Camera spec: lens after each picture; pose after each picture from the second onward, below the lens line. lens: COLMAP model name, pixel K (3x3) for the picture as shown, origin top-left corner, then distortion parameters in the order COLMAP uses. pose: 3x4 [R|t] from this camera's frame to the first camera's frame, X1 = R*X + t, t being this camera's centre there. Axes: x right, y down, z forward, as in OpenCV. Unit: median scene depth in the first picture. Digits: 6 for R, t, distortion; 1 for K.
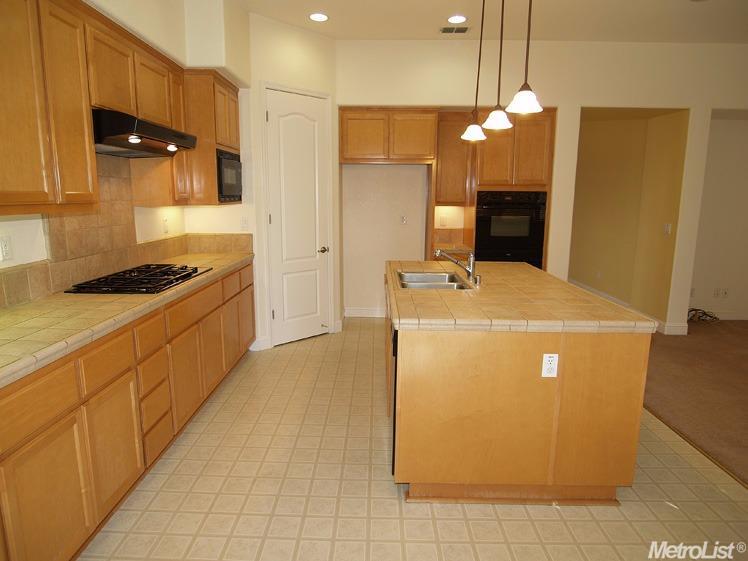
lens RADIAL K [[469.9, 0, 372.3], [0, 469.9, 278.7], [0, 0, 1]] dist [0.000122, -0.000296]
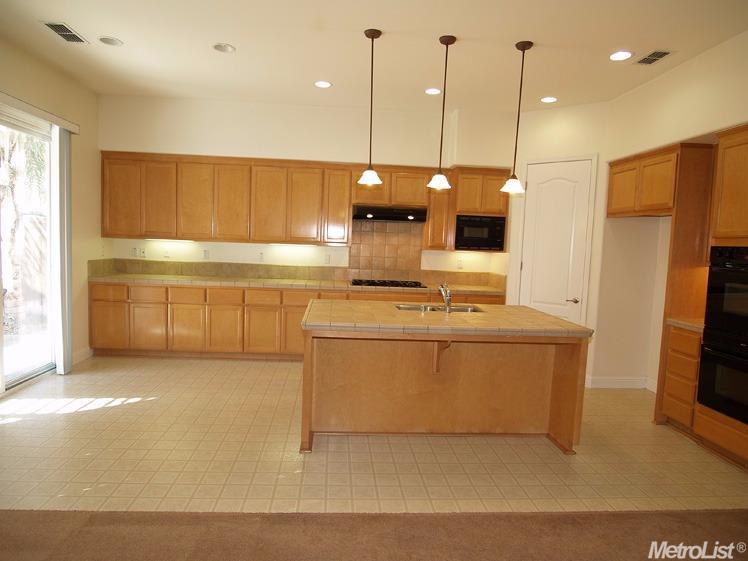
lens RADIAL K [[469.9, 0, 371.6], [0, 469.9, 281.6], [0, 0, 1]] dist [0.000122, -0.000296]
pose [[0.101880, 0.079080, -0.991649, 0.932424], [-0.221163, 0.973689, 0.054925, -0.063400], [0.969901, 0.213721, 0.116689, 0.459173]]
